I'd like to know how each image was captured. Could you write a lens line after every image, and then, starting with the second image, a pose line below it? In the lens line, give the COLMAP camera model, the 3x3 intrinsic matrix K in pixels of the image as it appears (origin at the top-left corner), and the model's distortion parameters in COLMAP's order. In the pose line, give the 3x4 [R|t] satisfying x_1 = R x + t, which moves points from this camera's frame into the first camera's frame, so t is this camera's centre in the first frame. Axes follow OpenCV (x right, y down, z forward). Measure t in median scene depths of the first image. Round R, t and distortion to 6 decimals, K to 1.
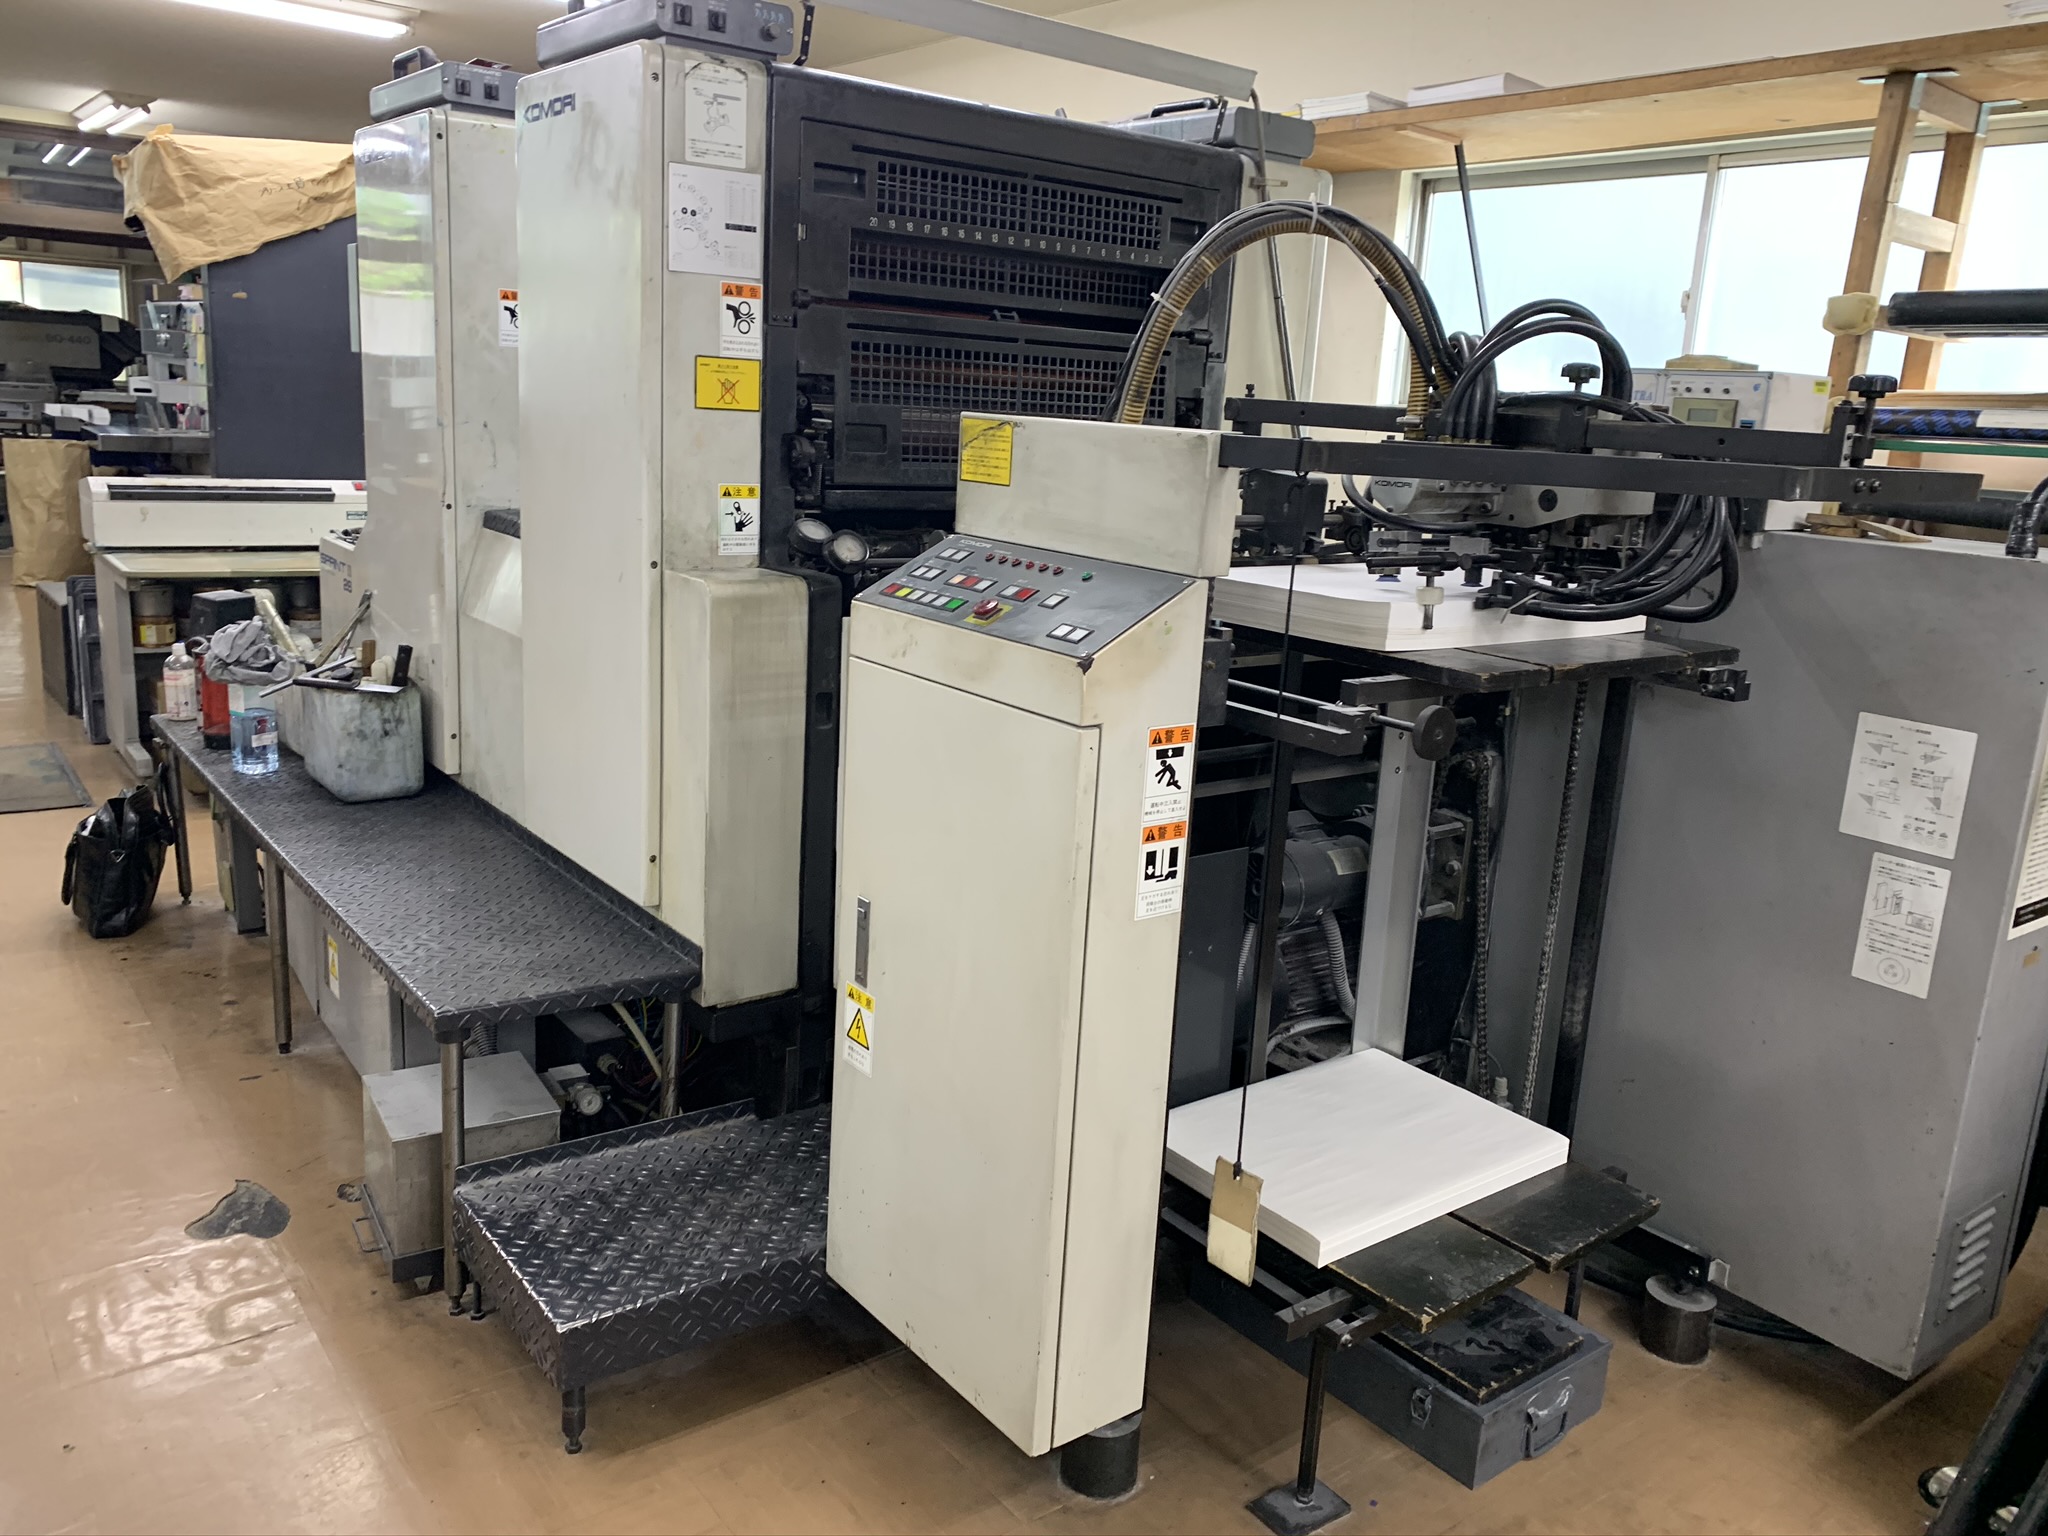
lens RADIAL K [[1563.5, 0, 1039.3], [0, 1563.5, 769.7], [0, 0, 1]] dist [0.039274, -0.023169]
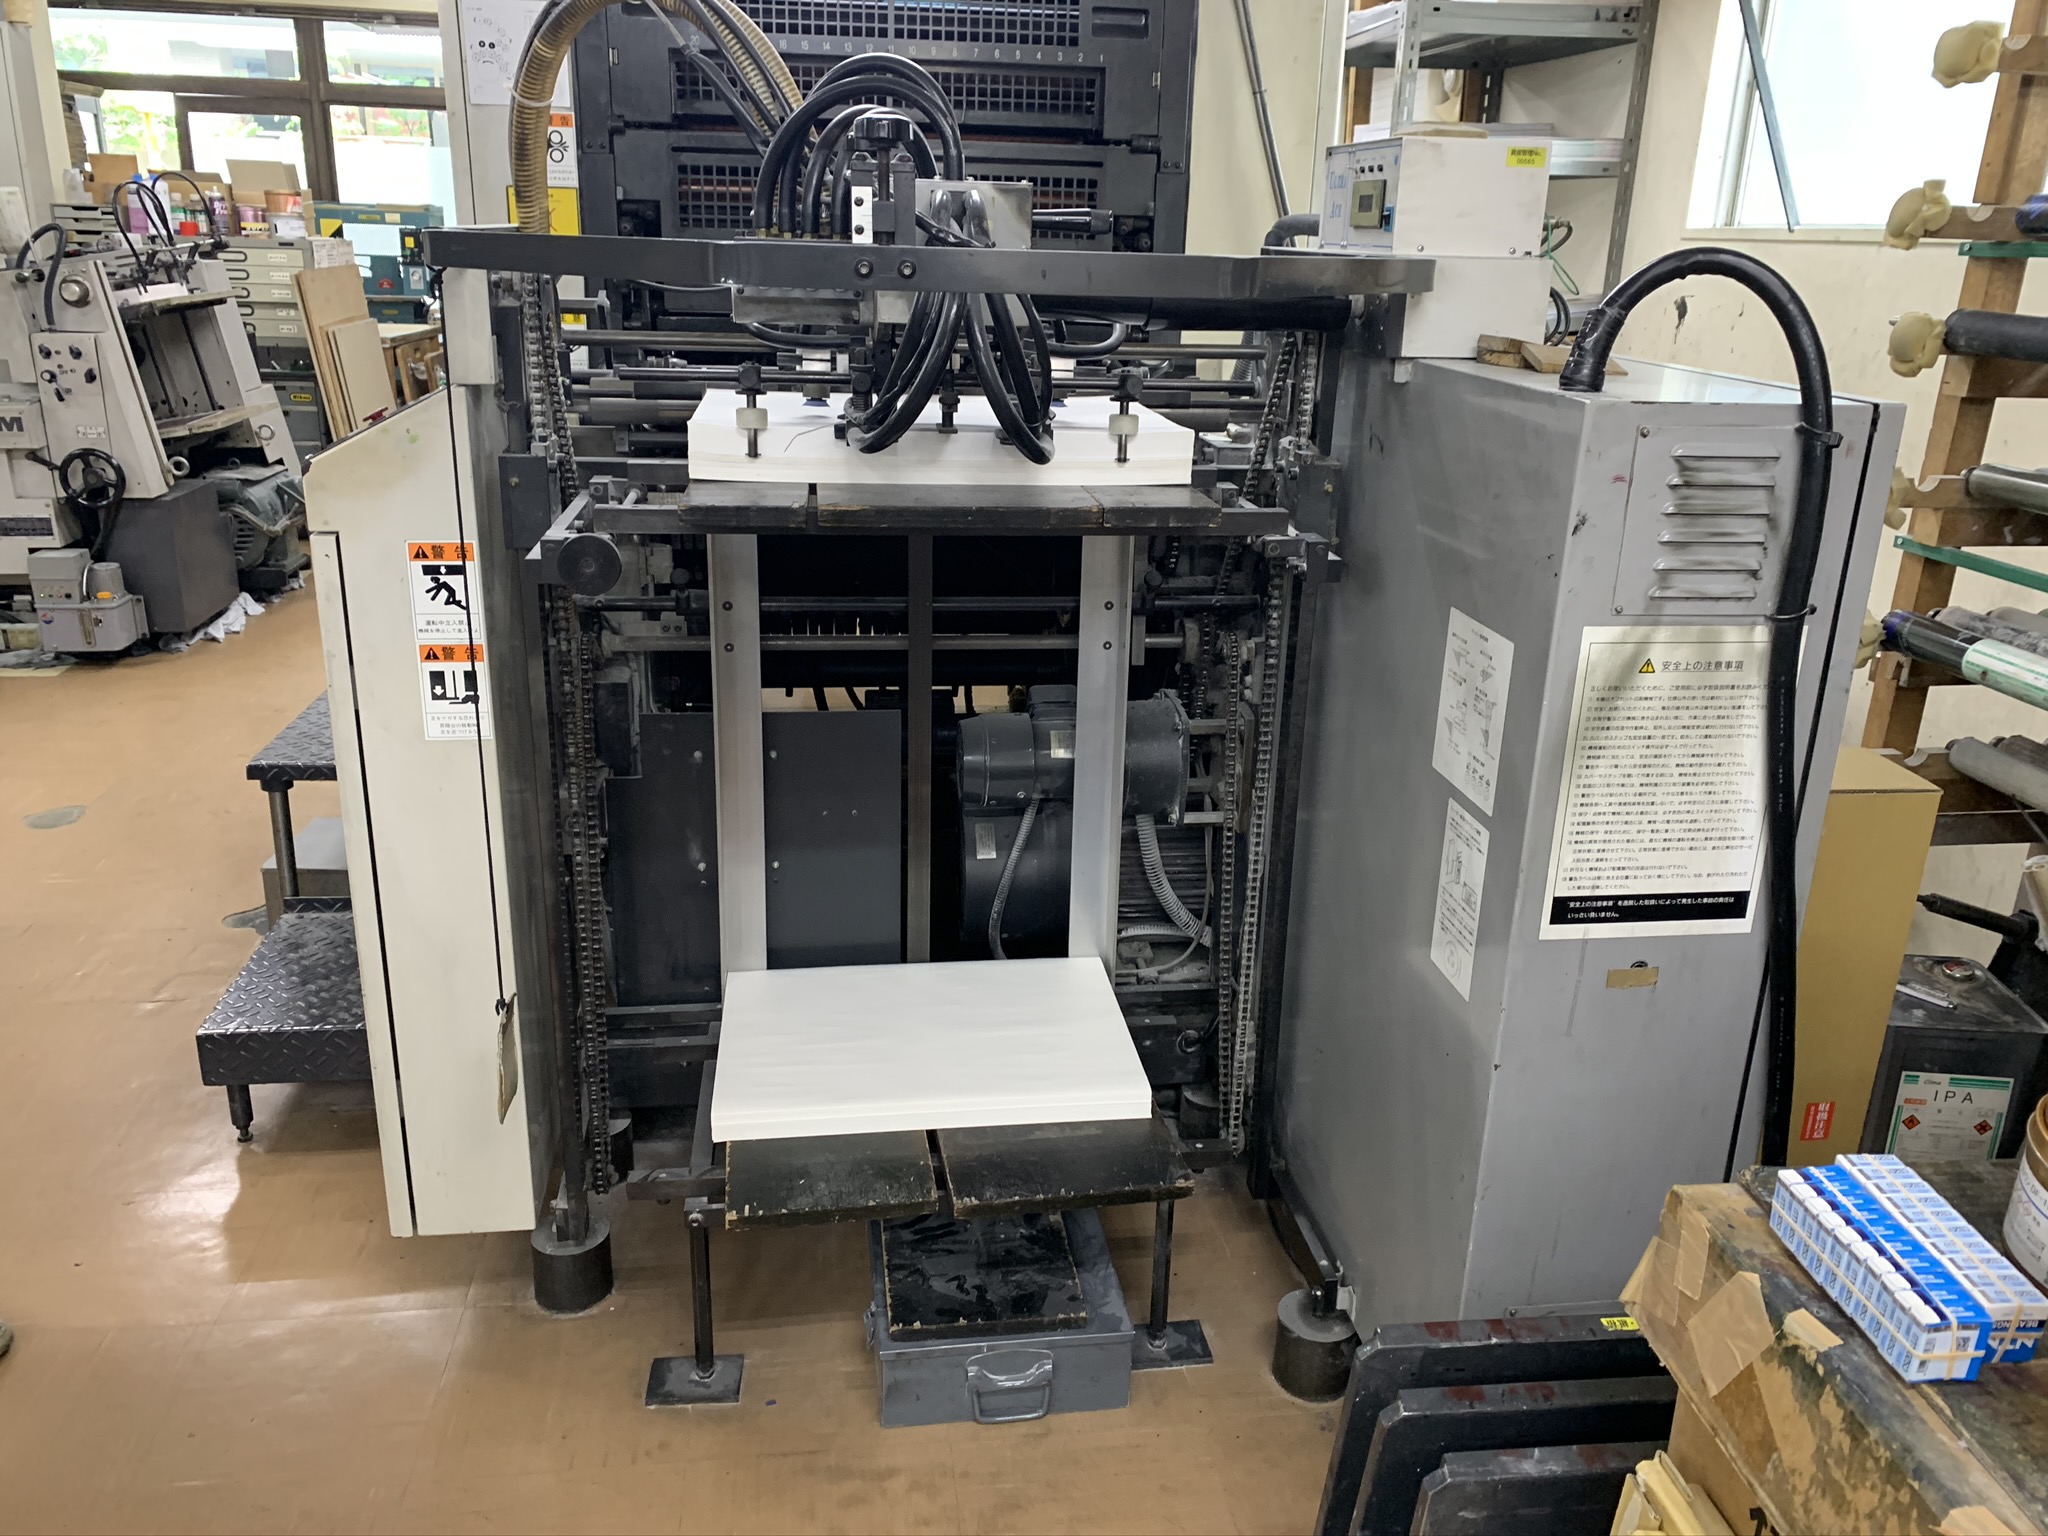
lens RADIAL K [[1563.5, 0, 1034.0], [0, 1563.5, 757.8], [0, 0, 1]] dist [0.039274, -0.023169]
pose [[0.865864, 0.127697, -0.483707, 0.742346], [-0.093563, 0.991149, 0.094177, -0.018059], [0.491452, -0.036288, 0.870148, 0.274222]]
